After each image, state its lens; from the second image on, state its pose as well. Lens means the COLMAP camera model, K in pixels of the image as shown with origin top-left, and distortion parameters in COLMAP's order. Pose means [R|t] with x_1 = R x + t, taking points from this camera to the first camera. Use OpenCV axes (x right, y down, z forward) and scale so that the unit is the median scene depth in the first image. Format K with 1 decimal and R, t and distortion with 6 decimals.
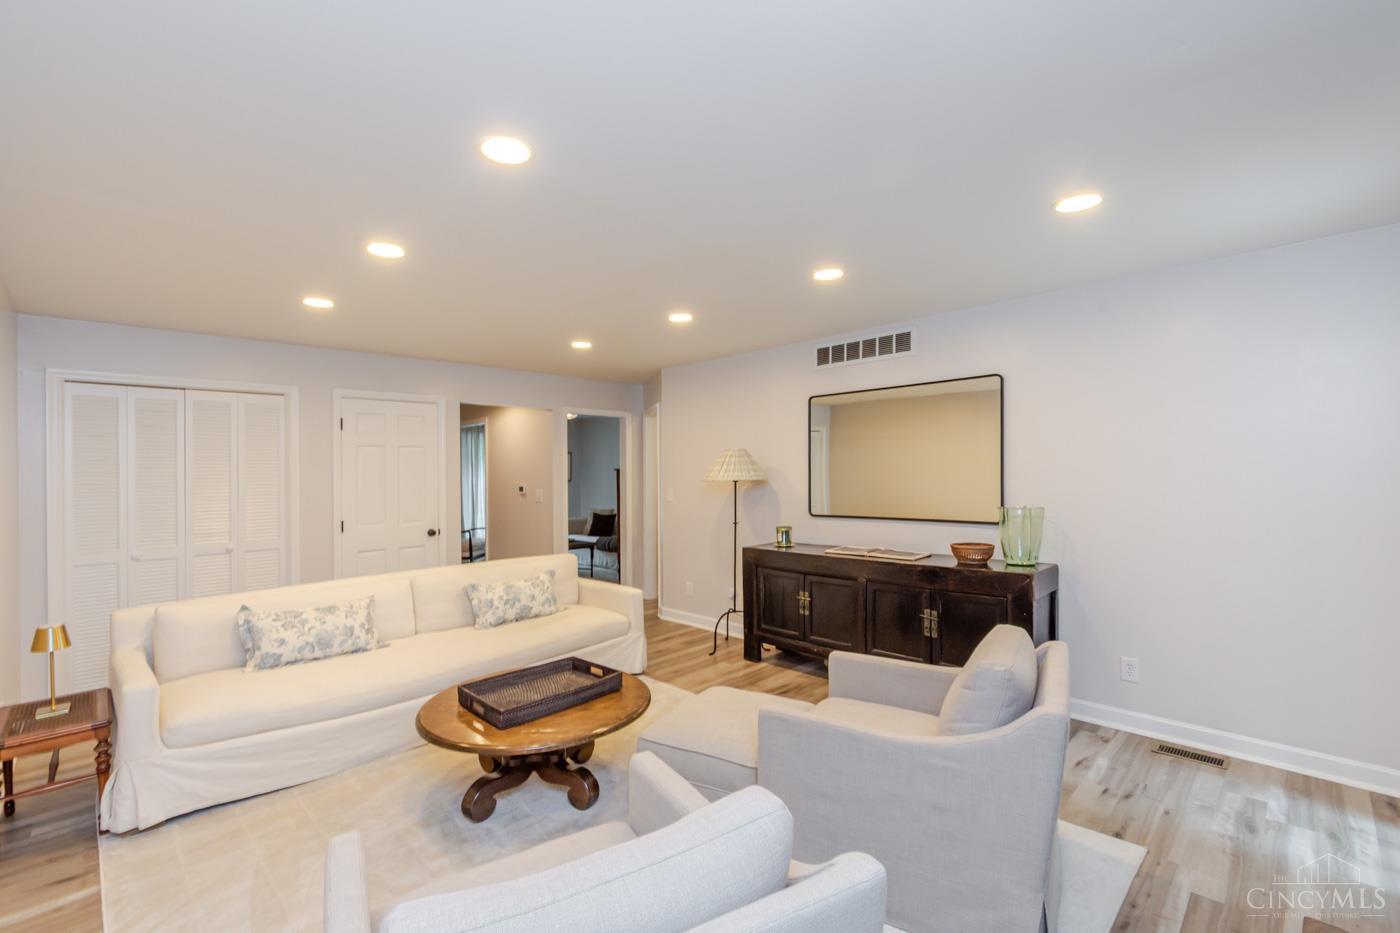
lens RADIAL K [[623.9, 0, 693.0], [0, 623.9, 466.6], [0, 0, 1]] dist [0.005165, -0.001389]
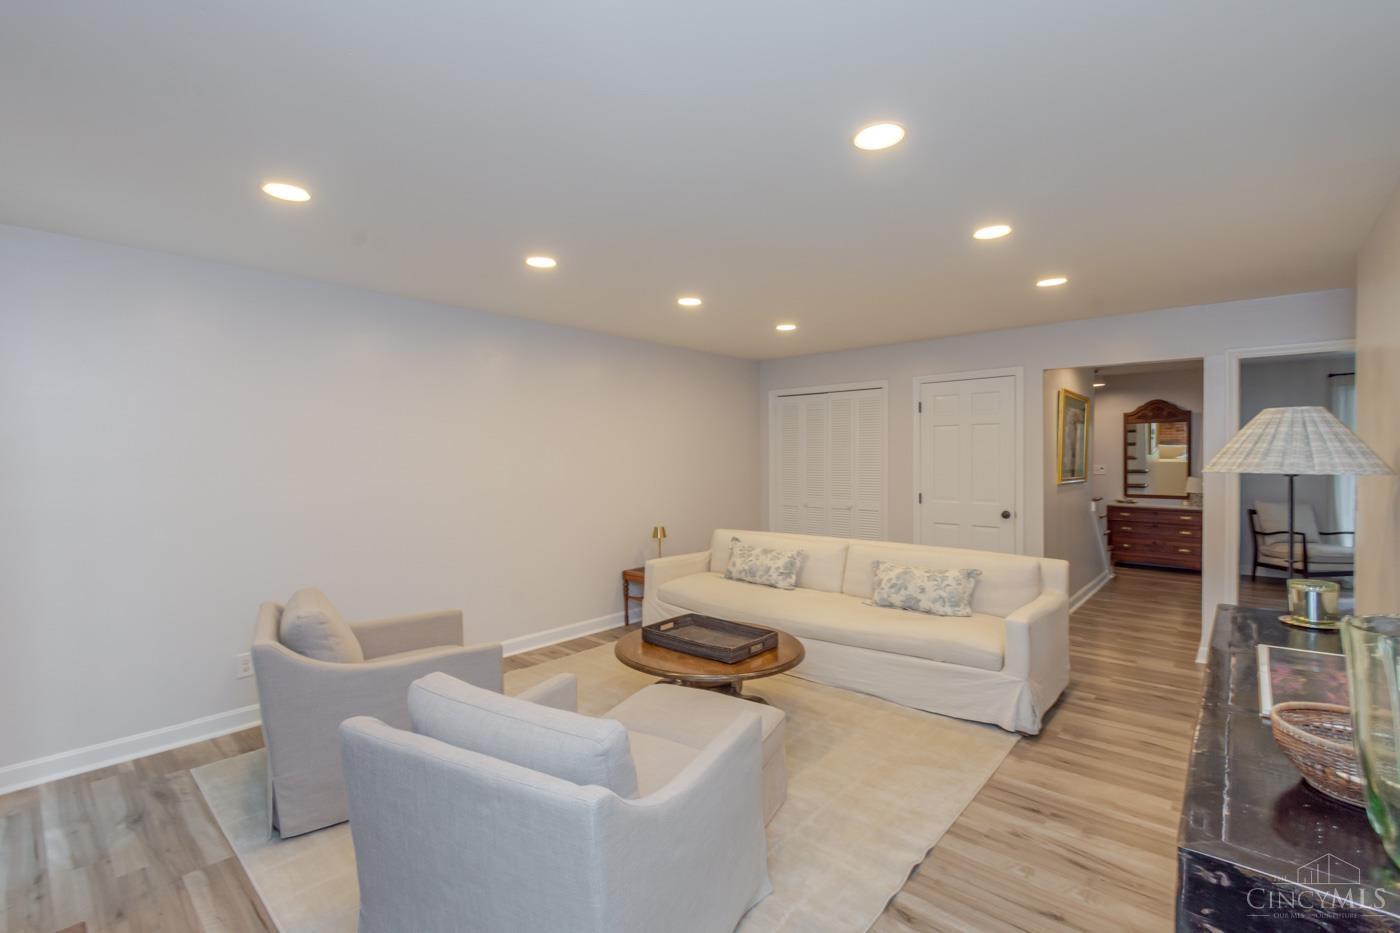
lens RADIAL K [[623.9, 0, 686.3], [0, 623.9, 471.3], [0, 0, 1]] dist [0.005165, -0.001389]
pose [[0.044293, 0.042083, -0.998132, 0.974950], [0.017615, 0.998924, 0.042898, -0.015884], [0.998863, -0.019482, 0.043504, 0.943787]]
